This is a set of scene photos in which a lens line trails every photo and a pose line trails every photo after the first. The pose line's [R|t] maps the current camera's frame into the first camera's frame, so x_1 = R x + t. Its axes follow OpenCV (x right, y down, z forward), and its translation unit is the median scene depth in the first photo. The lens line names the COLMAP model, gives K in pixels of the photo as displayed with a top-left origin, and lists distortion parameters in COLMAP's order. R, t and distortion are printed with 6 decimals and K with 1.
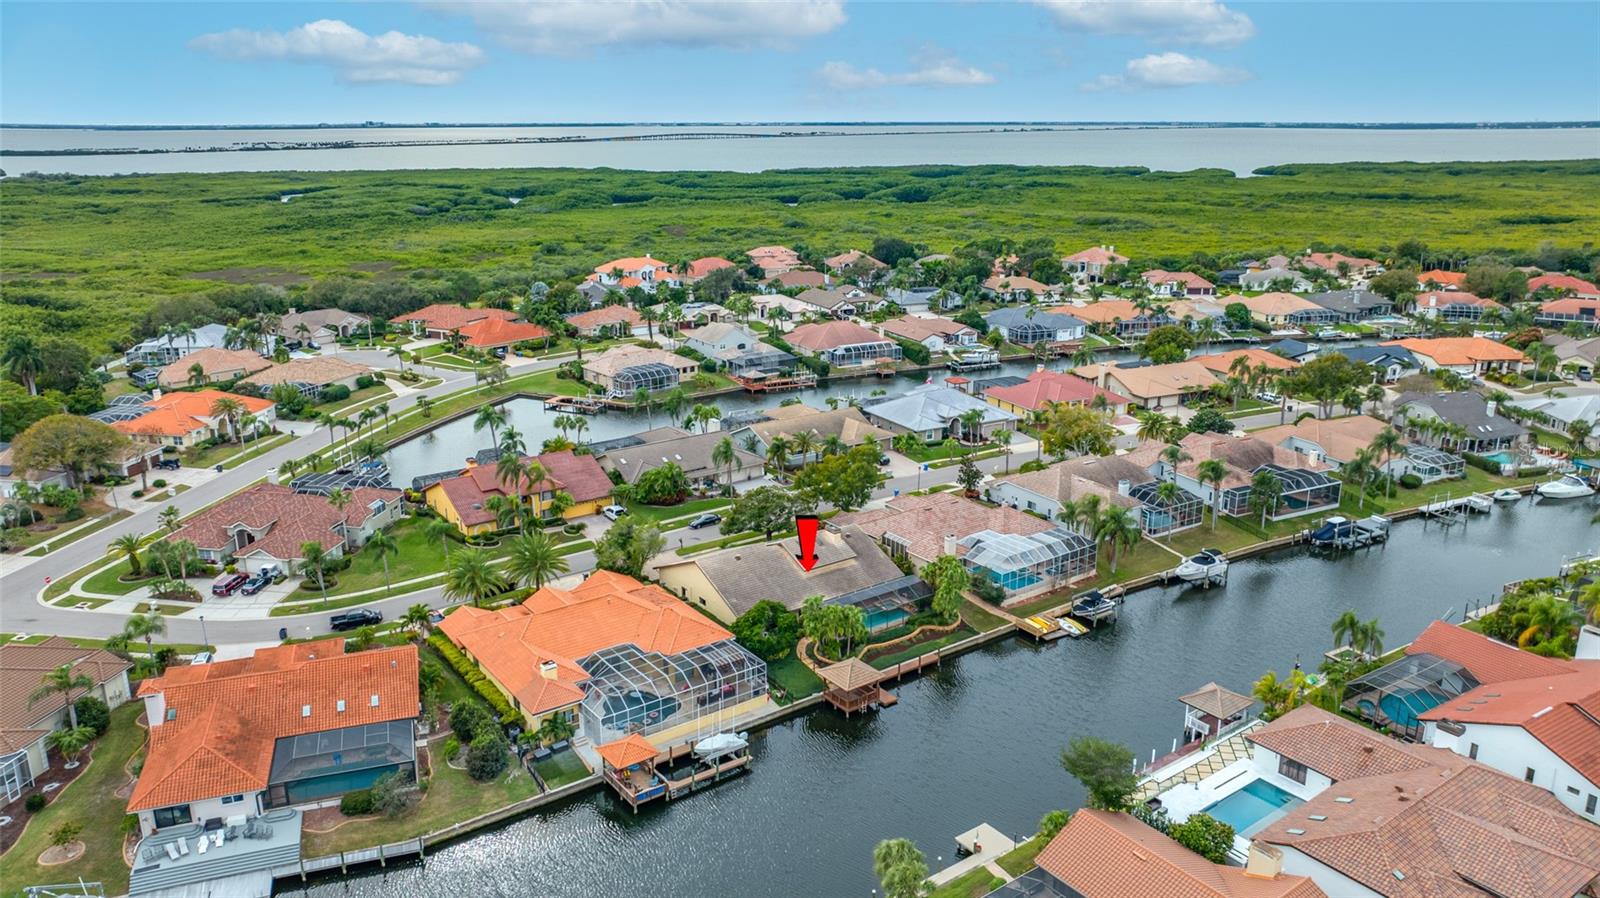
lens RADIAL K [[1123.9, 0, 795.6], [0, 1123.9, 407.3], [0, 0, 1]] dist [-0.026526, 0.004278]
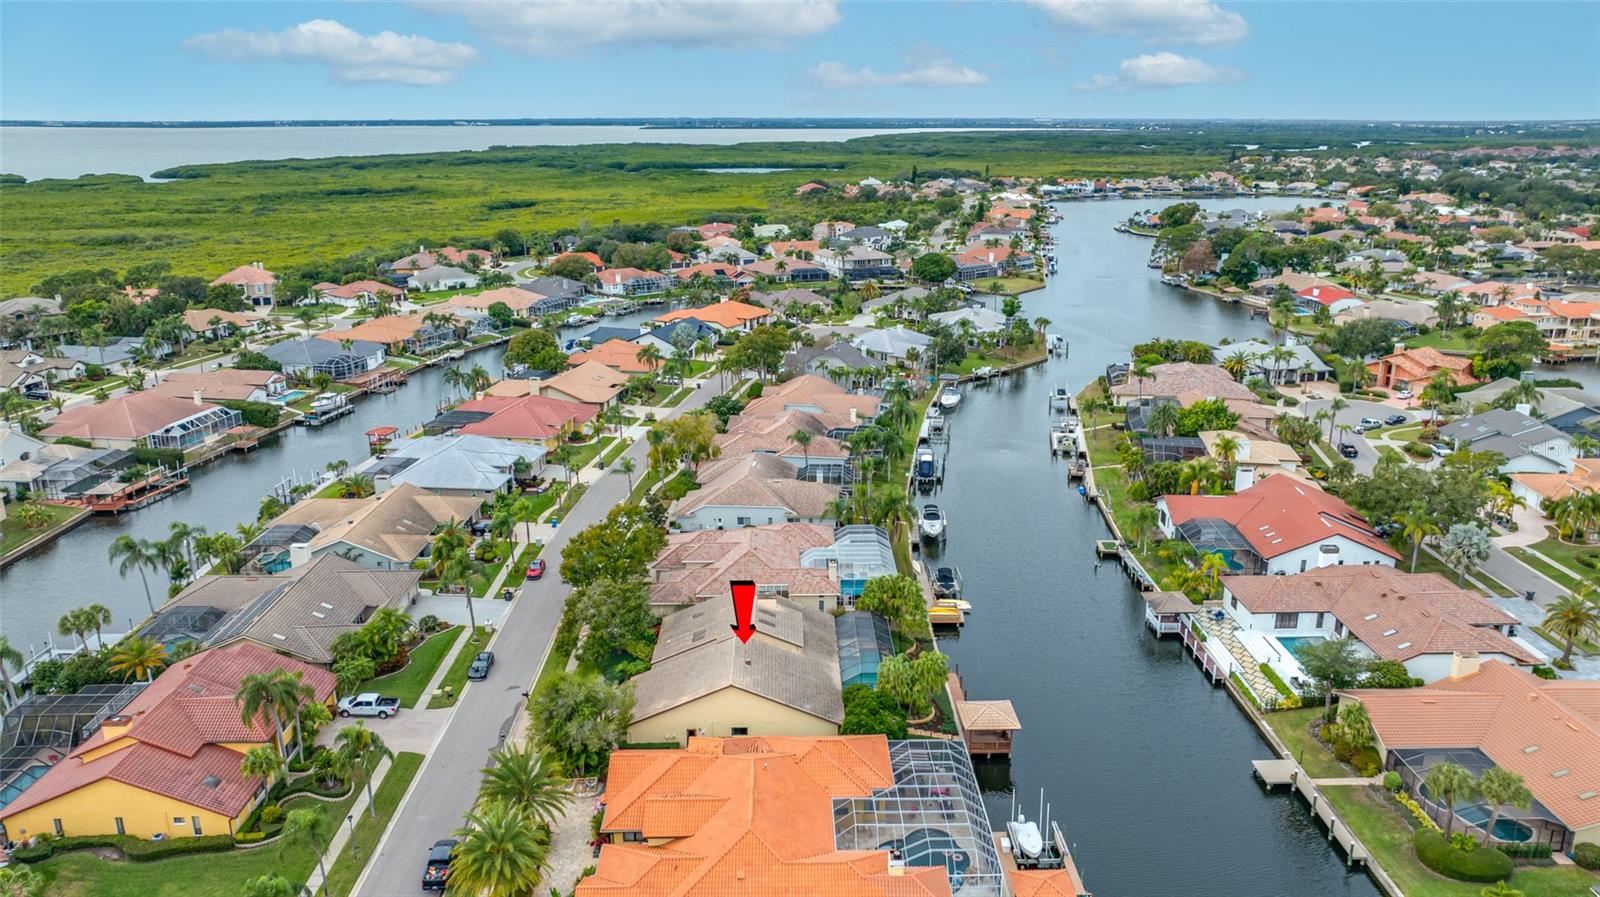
lens RADIAL K [[1114.7, 0, 800.0], [0, 1114.7, 448.5], [0, 0, 1]] dist [-0.031465, 0.027569]
pose [[0.571607, -0.229259, 0.787849, -0.333753], [0.199145, 0.970227, 0.137845, -0.063543], [-0.795994, 0.078103, 0.600244, 0.252151]]
